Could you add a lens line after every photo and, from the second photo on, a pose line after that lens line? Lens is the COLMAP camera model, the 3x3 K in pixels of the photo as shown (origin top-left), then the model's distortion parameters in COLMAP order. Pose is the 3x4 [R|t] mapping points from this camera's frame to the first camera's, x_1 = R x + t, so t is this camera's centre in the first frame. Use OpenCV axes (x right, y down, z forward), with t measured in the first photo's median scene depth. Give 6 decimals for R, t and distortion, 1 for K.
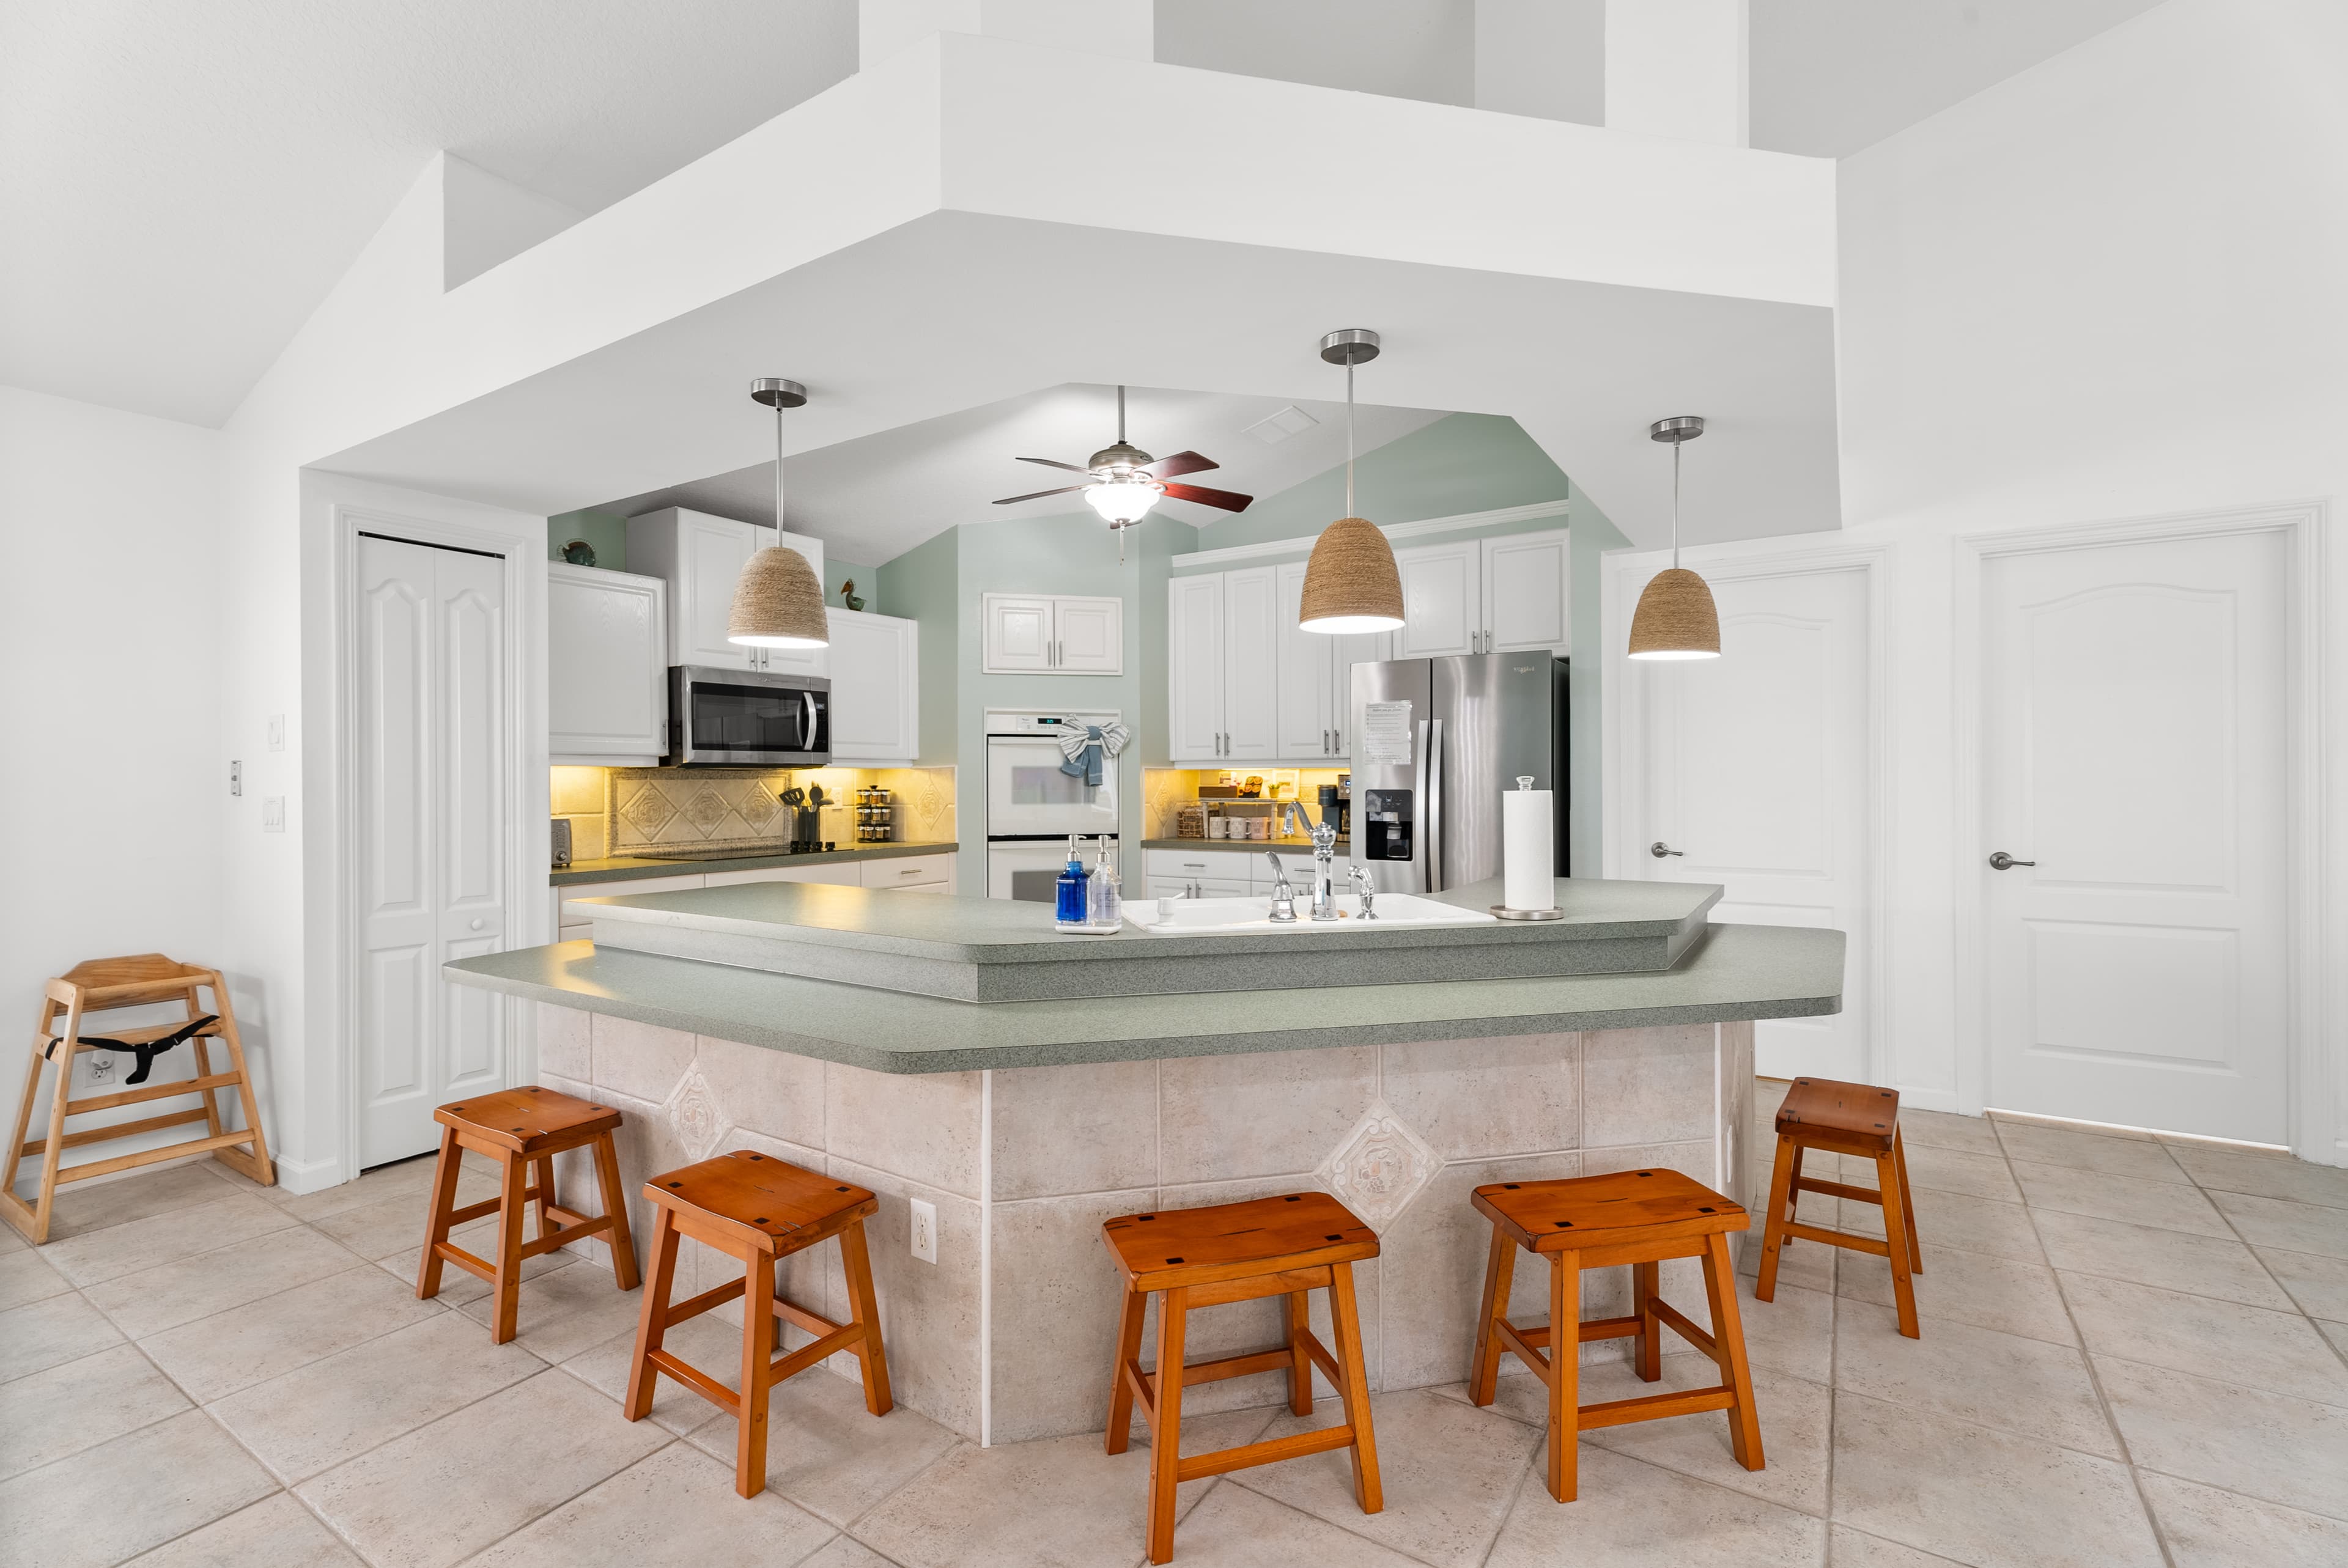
lens RADIAL K [[1052.7, 0, 1176.9], [0, 1052.7, 782.5], [0, 0, 1]] dist [0.006474, -0.001599]
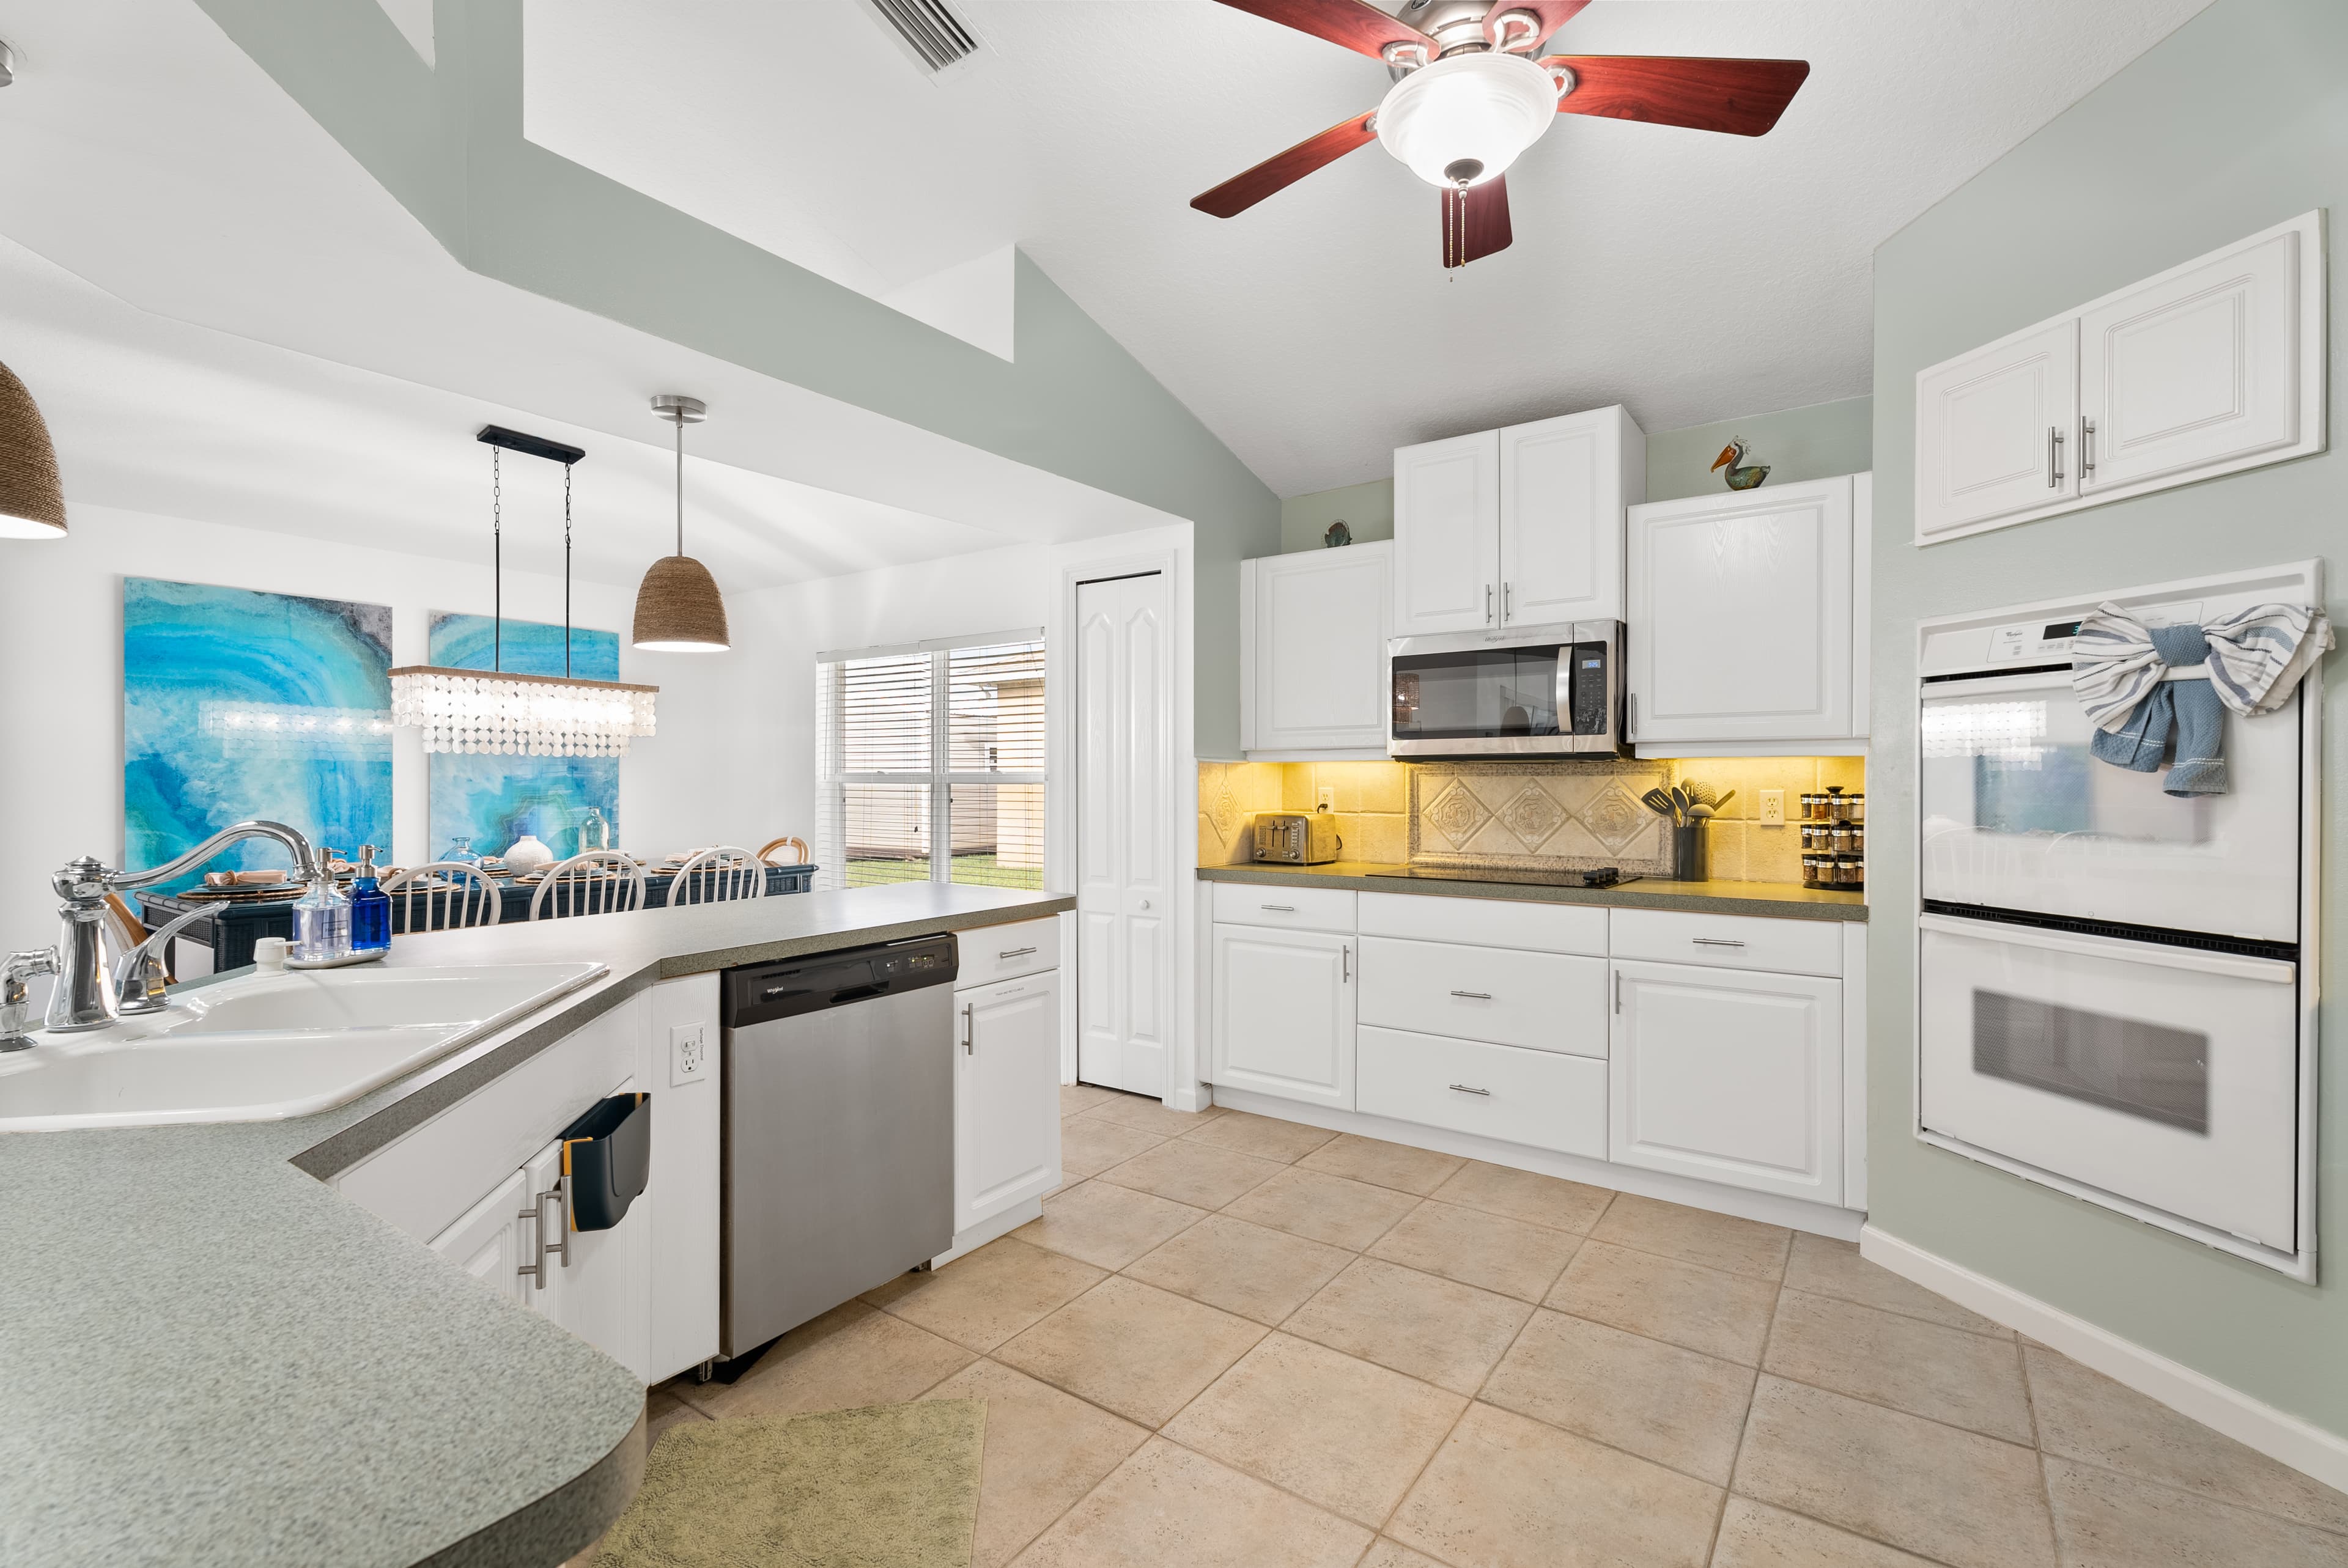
lens RADIAL K [[1052.7, 0, 1170.7], [0, 1052.7, 783.2], [0, 0, 1]] dist [0.006474, -0.001599]
pose [[-0.034310, 0.008843, -0.999372, 0.362301], [-0.001926, 0.999958, 0.008914, -0.004294], [0.999409, 0.002230, -0.034291, 0.851825]]
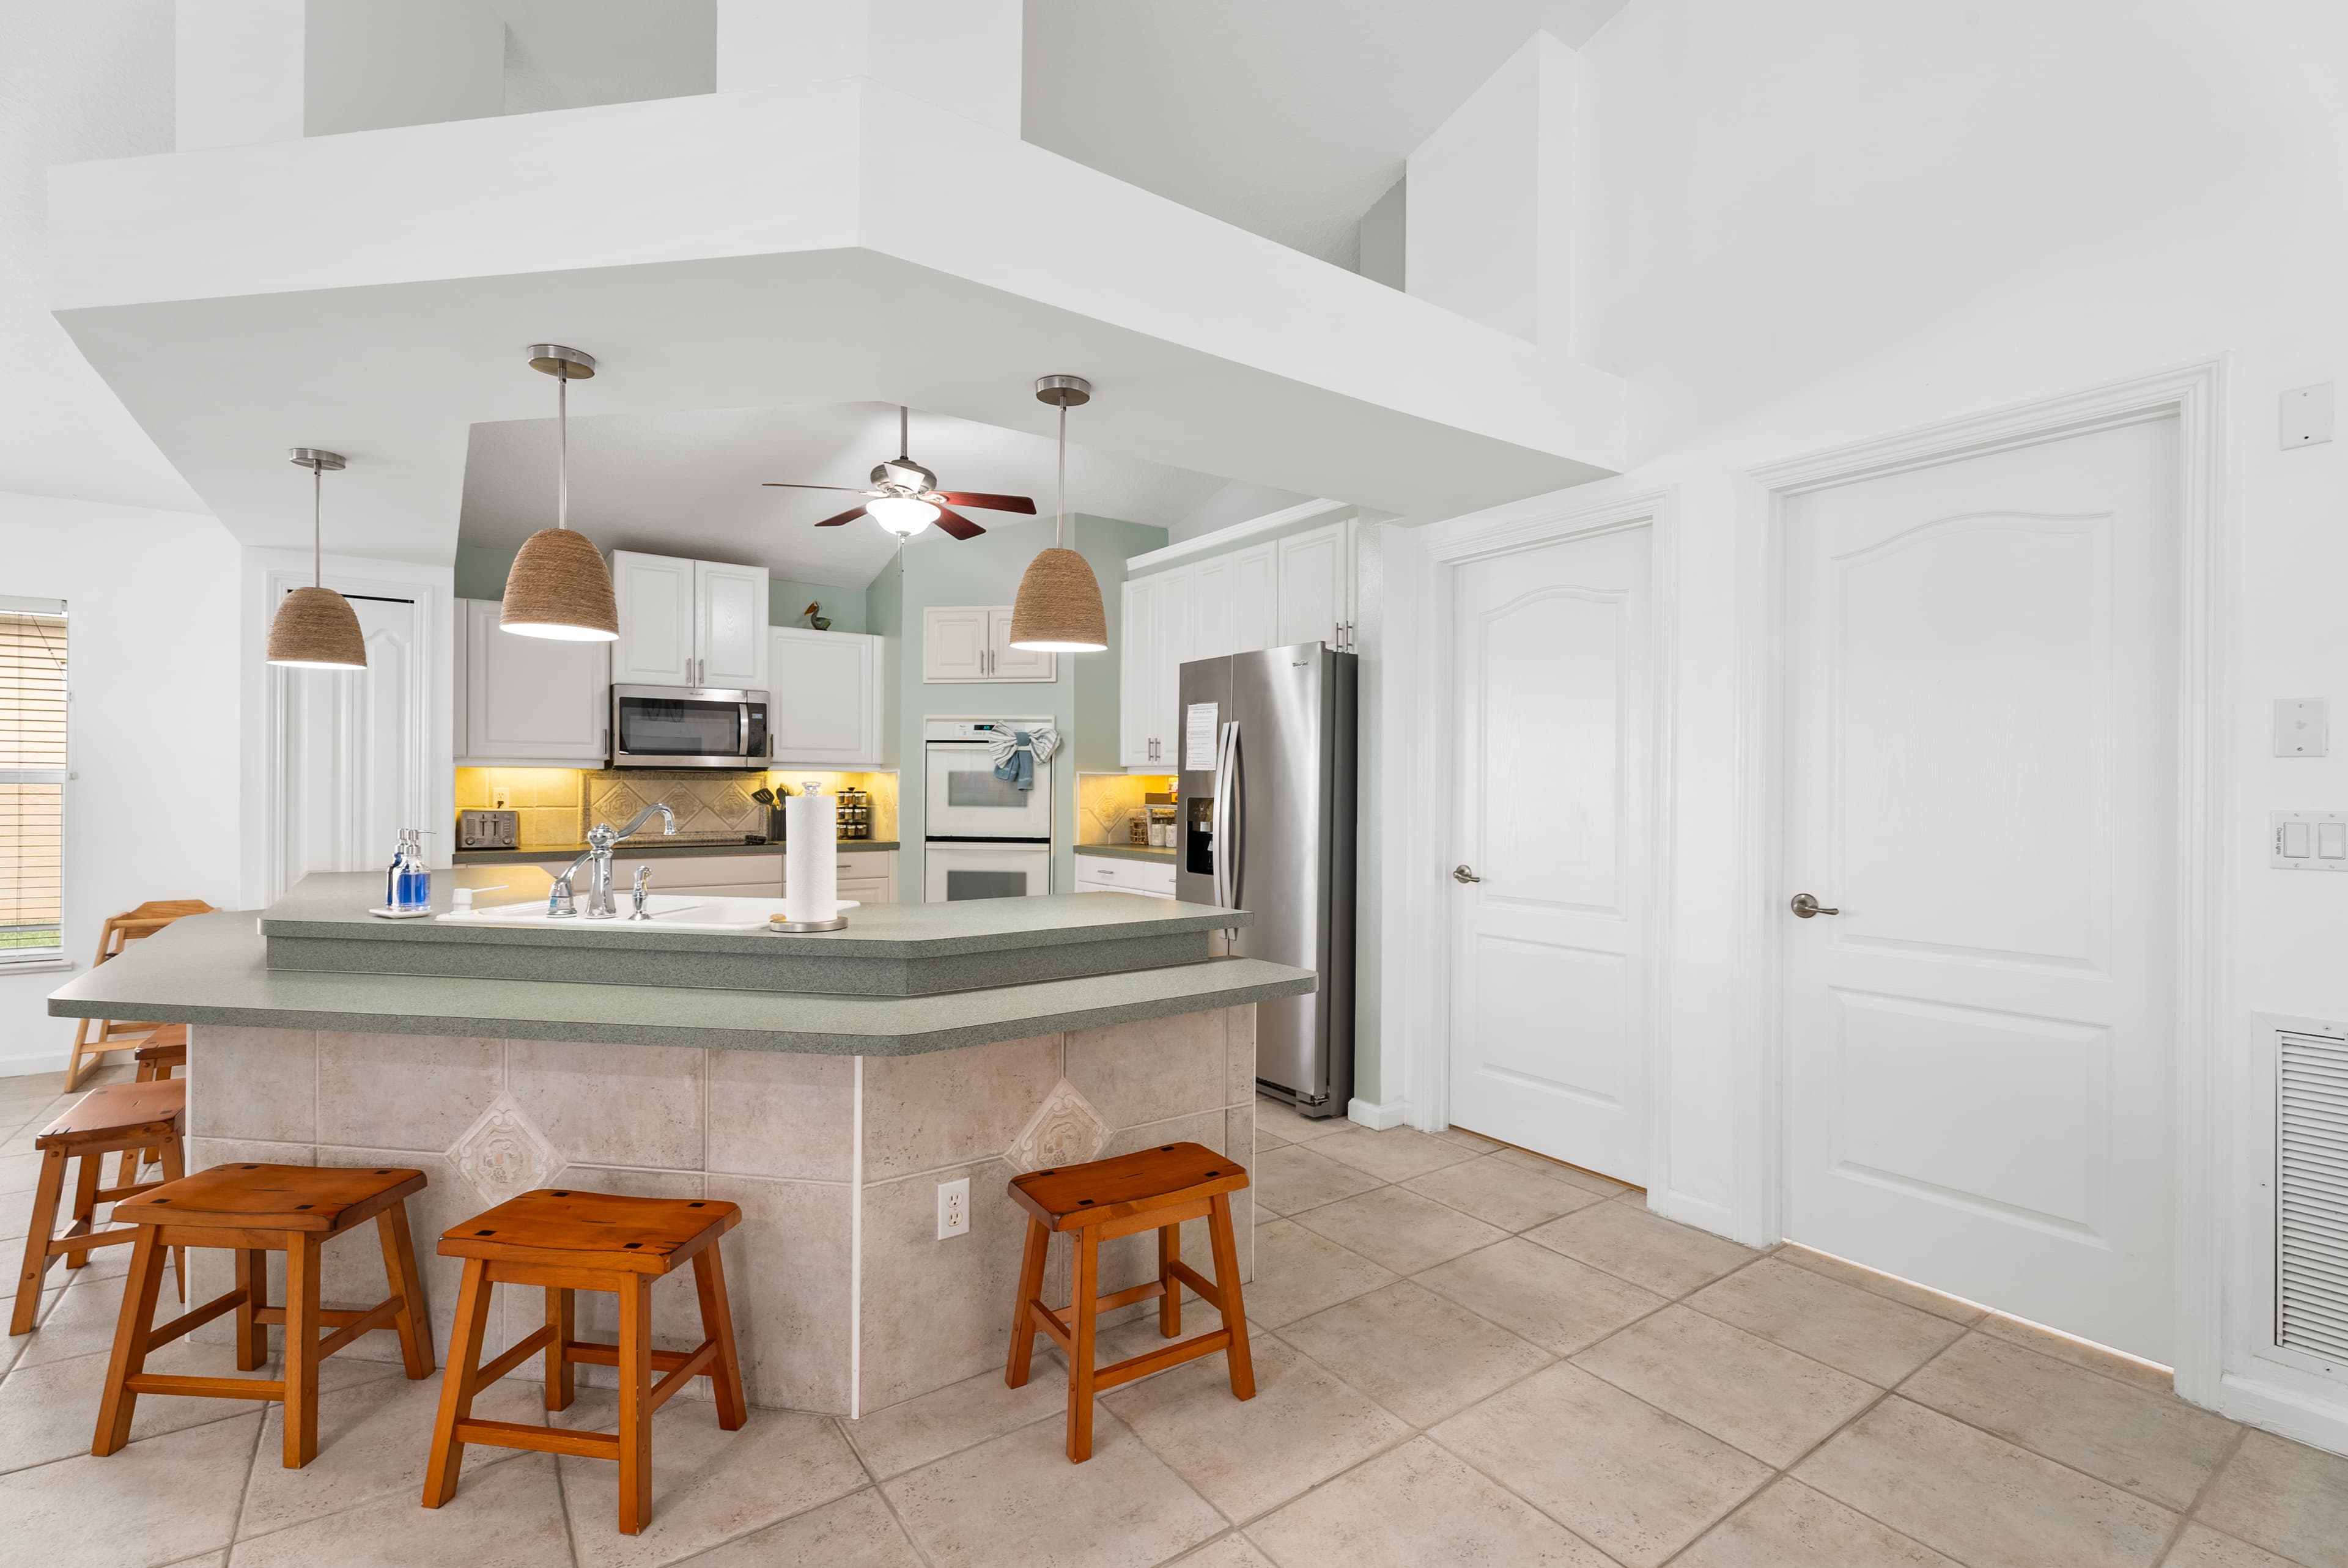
lens RADIAL K [[1052.7, 0, 1170.1], [0, 1052.7, 788.8], [0, 0, 1]] dist [0.006474, -0.001599]
pose [[0.927719, 0.012092, -0.373084, 0.550230], [-0.012292, 0.999923, 0.001844, -0.002503], [0.373078, 0.002876, 0.927796, 0.133105]]
